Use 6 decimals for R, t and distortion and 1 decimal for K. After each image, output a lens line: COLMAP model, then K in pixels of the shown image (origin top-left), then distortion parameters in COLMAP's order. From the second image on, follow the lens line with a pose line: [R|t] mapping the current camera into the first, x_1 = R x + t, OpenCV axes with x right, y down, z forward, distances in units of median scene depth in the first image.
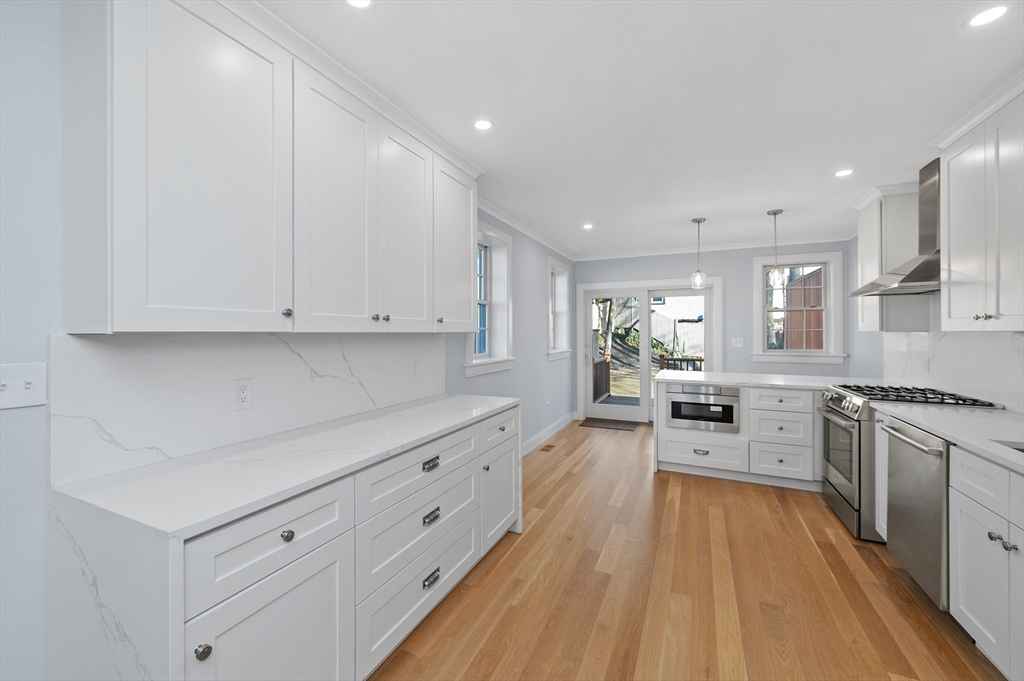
lens RADIAL K [[409.3, 0, 509.7], [0, 409.3, 331.2], [0, 0, 1]] dist [0.004866, -0.000520]
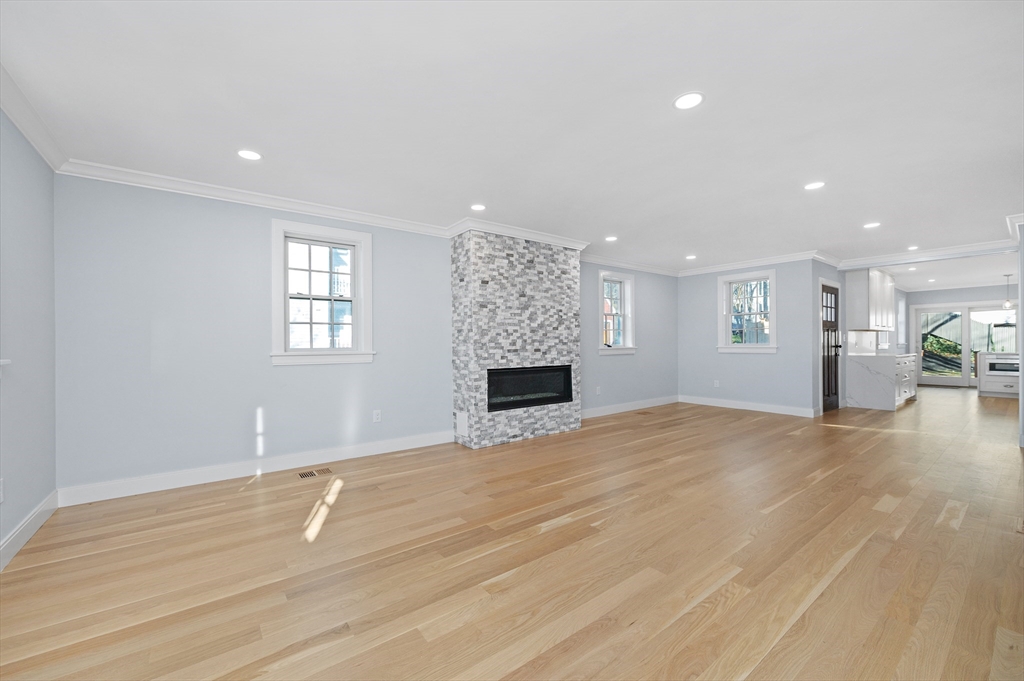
lens RADIAL K [[409.3, 0, 532.1], [0, 409.3, 339.2], [0, 0, 1]] dist [0.004866, -0.000520]
pose [[0.898740, -0.009100, -0.438387, -1.649059], [0.006125, 0.999948, -0.008200, 0.089982], [0.438439, 0.004685, 0.898749, -4.038434]]
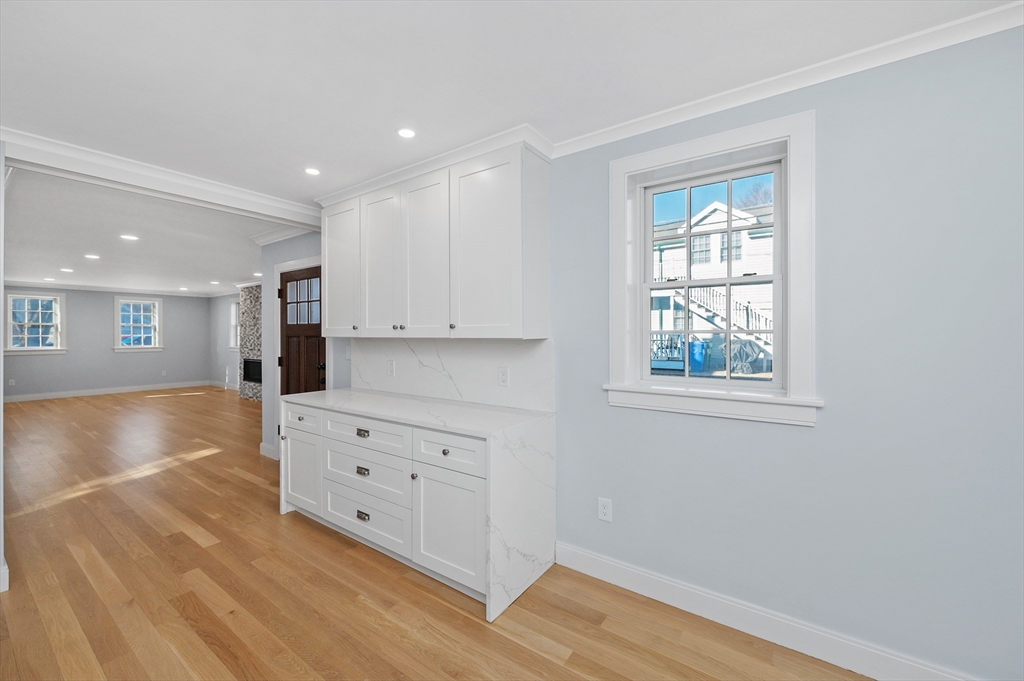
lens RADIAL K [[409.3, 0, 497.6], [0, 409.3, 336.3], [0, 0, 1]] dist [0.004866, -0.000520]
pose [[-0.198996, -0.002063, -0.979998, 0.869586], [-0.001739, 0.999997, -0.001753, 0.000159], [0.979999, 0.001355, -0.198999, 1.390982]]
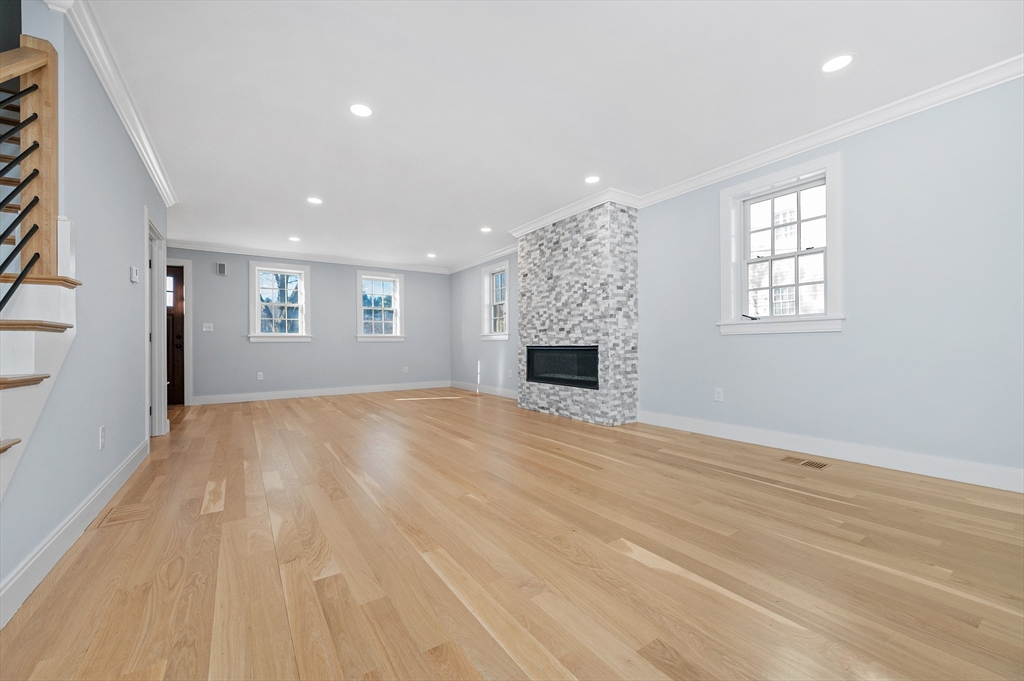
lens RADIAL K [[409.3, 0, 505.4], [0, 409.3, 343.3], [0, 0, 1]] dist [0.004866, -0.000520]
pose [[-0.523640, -0.005243, -0.851923, -0.434173], [0.004372, 0.999951, -0.008842, 0.240561], [0.851928, -0.008355, -0.523592, -0.794707]]
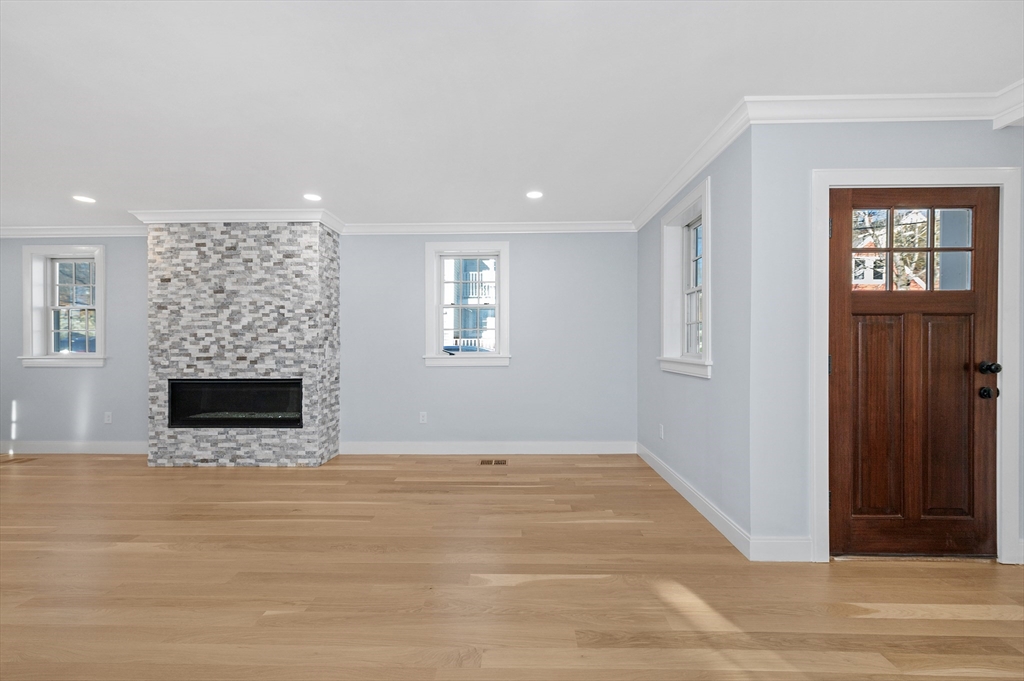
lens RADIAL K [[409.3, 0, 518.6], [0, 409.3, 347.8], [0, 0, 1]] dist [0.004866, -0.000520]
pose [[0.408164, -0.001216, -0.912908, -0.348429], [0.003984, 0.999992, 0.000450, 0.089642], [0.912900, -0.003820, 0.408165, -1.380452]]
